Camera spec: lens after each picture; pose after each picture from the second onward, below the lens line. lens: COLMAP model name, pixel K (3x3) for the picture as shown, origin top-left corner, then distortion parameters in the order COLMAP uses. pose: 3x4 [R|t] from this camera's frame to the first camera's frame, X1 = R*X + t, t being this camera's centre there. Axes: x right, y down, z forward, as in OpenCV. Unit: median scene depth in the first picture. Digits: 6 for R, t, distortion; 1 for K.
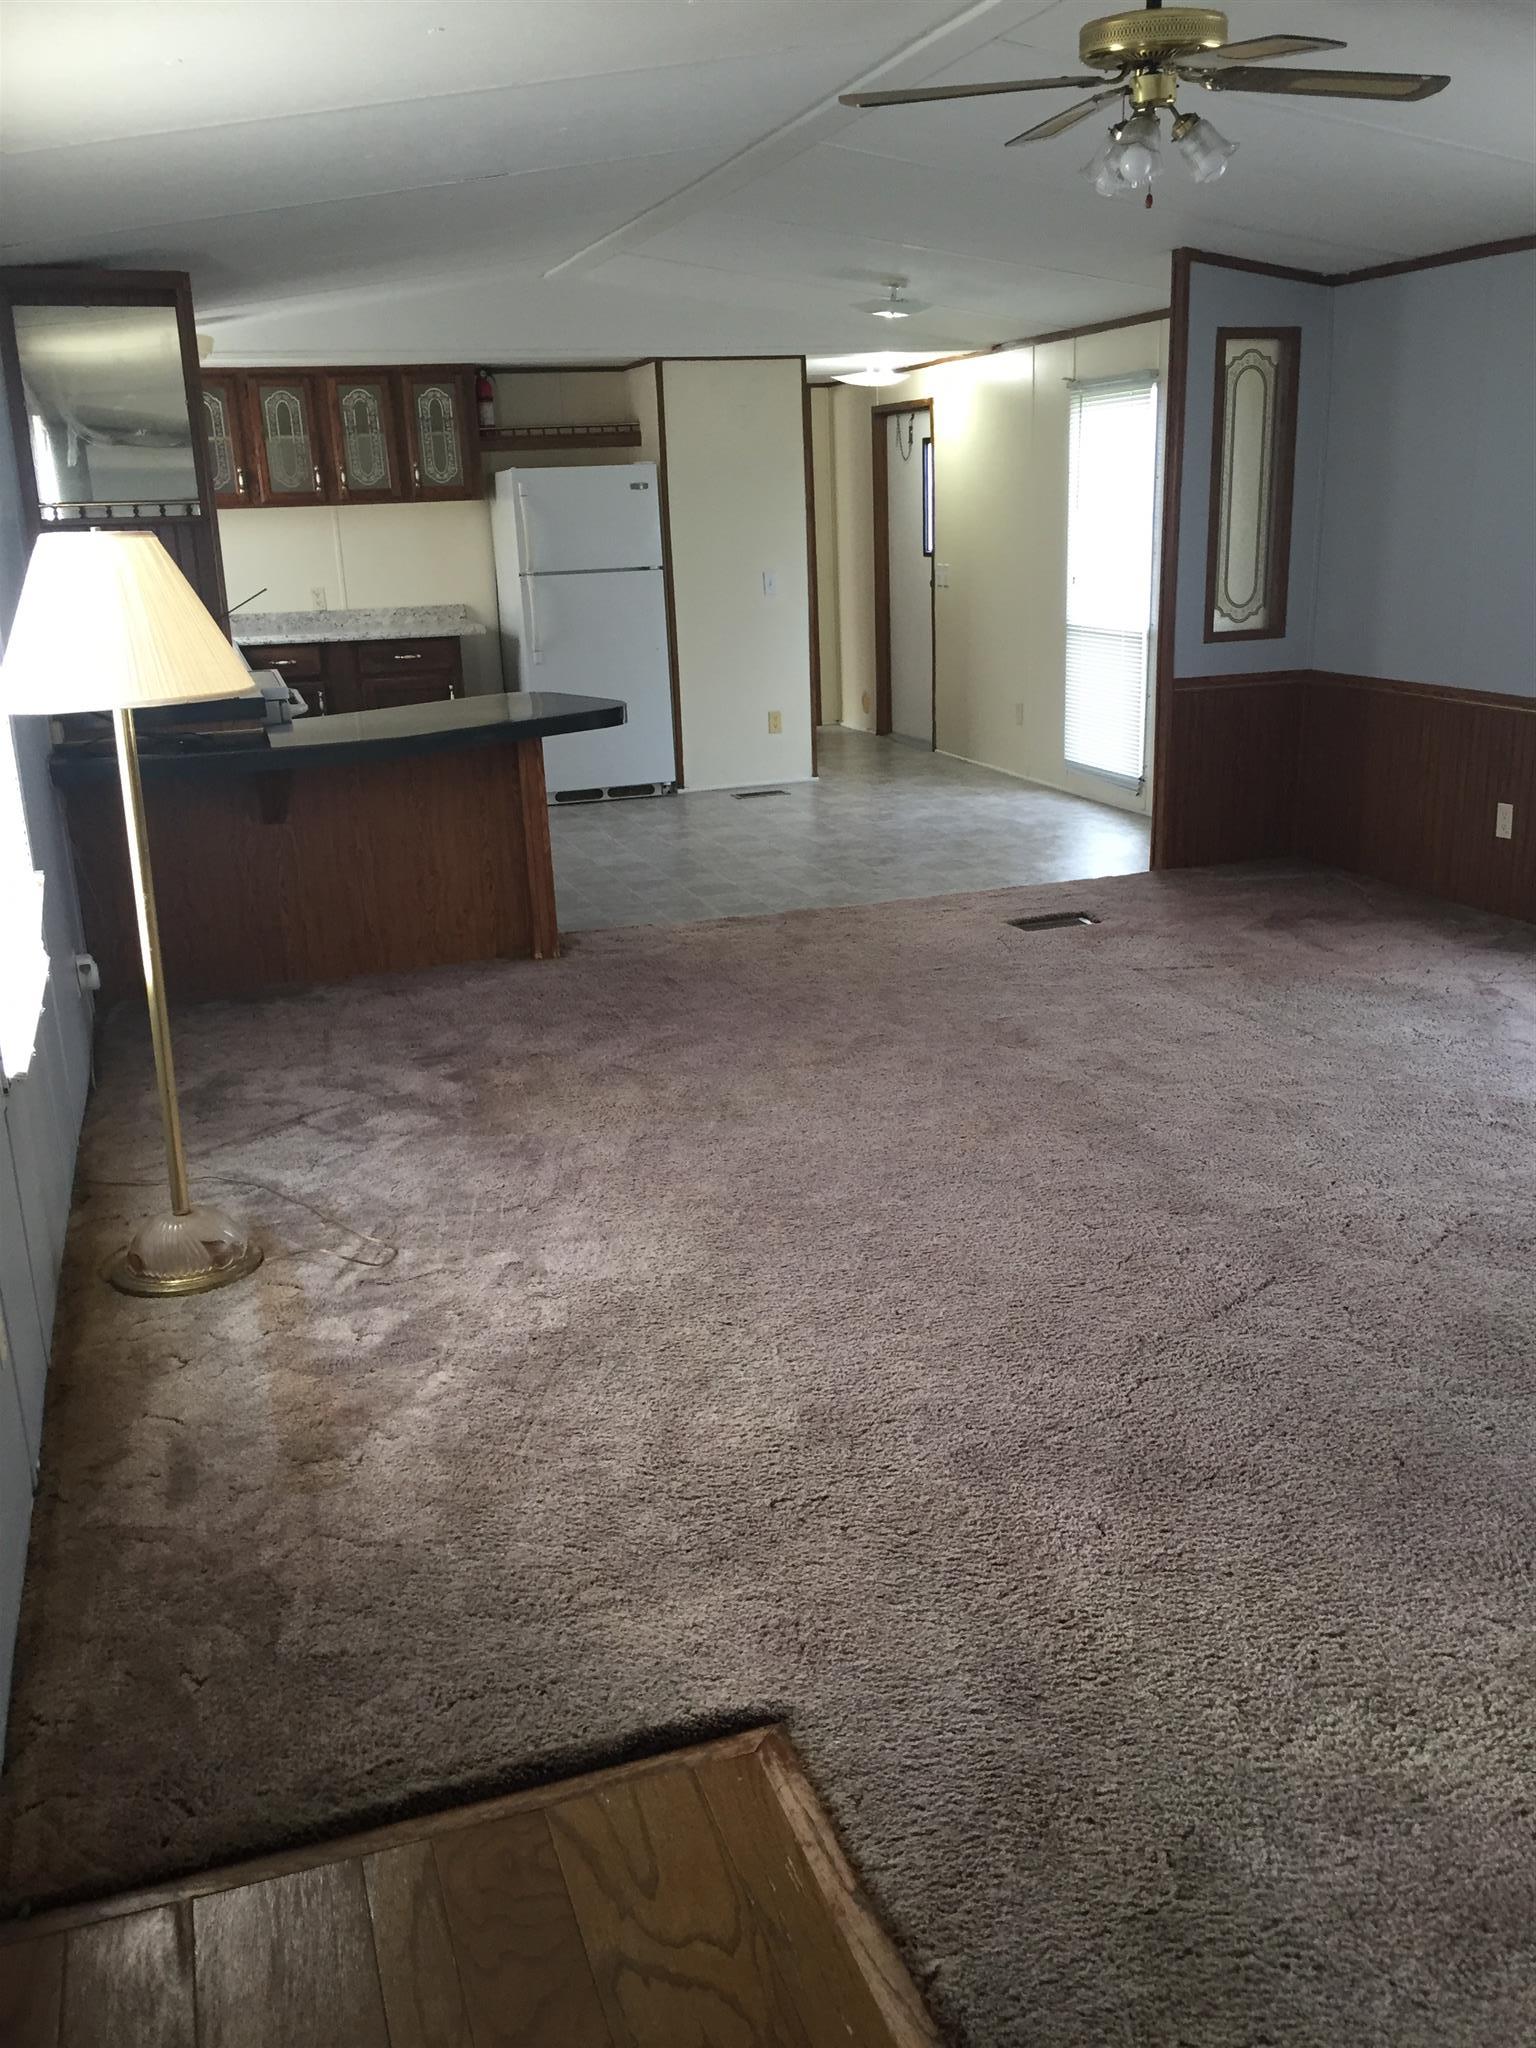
lens RADIAL K [[1763.7, 0, 774.9], [0, 1763.7, 1022.5], [0, 0, 1]] dist [0.097811, -0.135352]
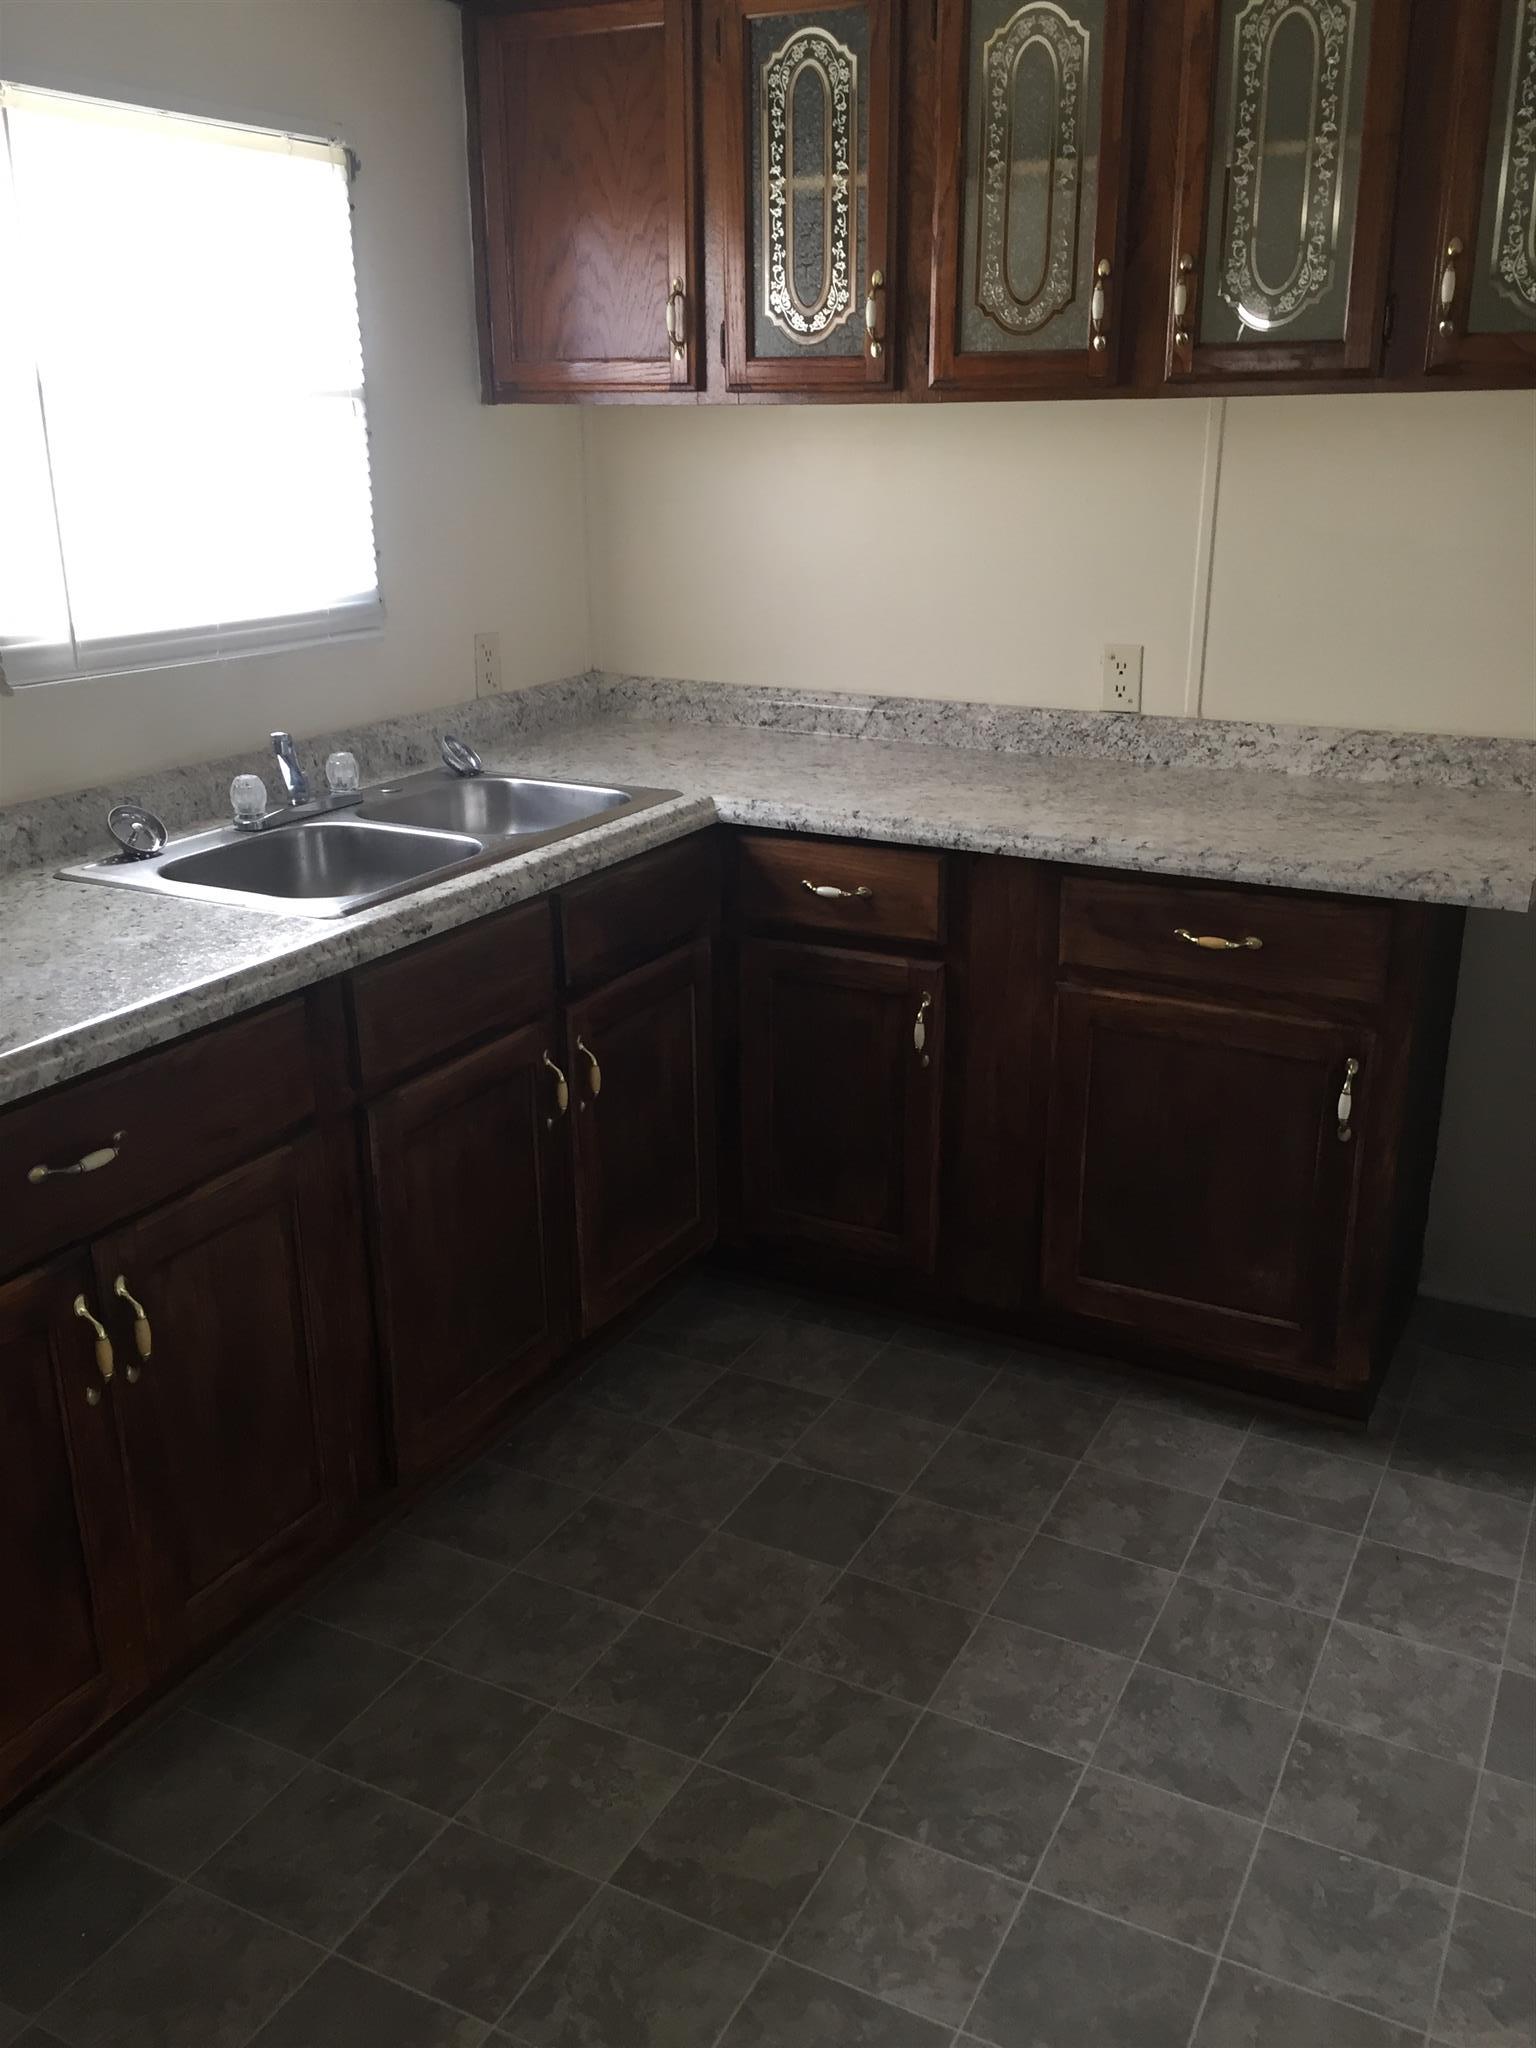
lens RADIAL K [[1768.1, 0, 771.0], [0, 1768.1, 1014.9], [0, 0, 1]] dist [0.100226, -0.139082]
pose [[0.693225, 0.264226, -0.670539, -0.061314], [-0.230654, 0.962777, 0.140924, -0.216333], [0.682816, 0.056970, 0.728366, 0.738893]]
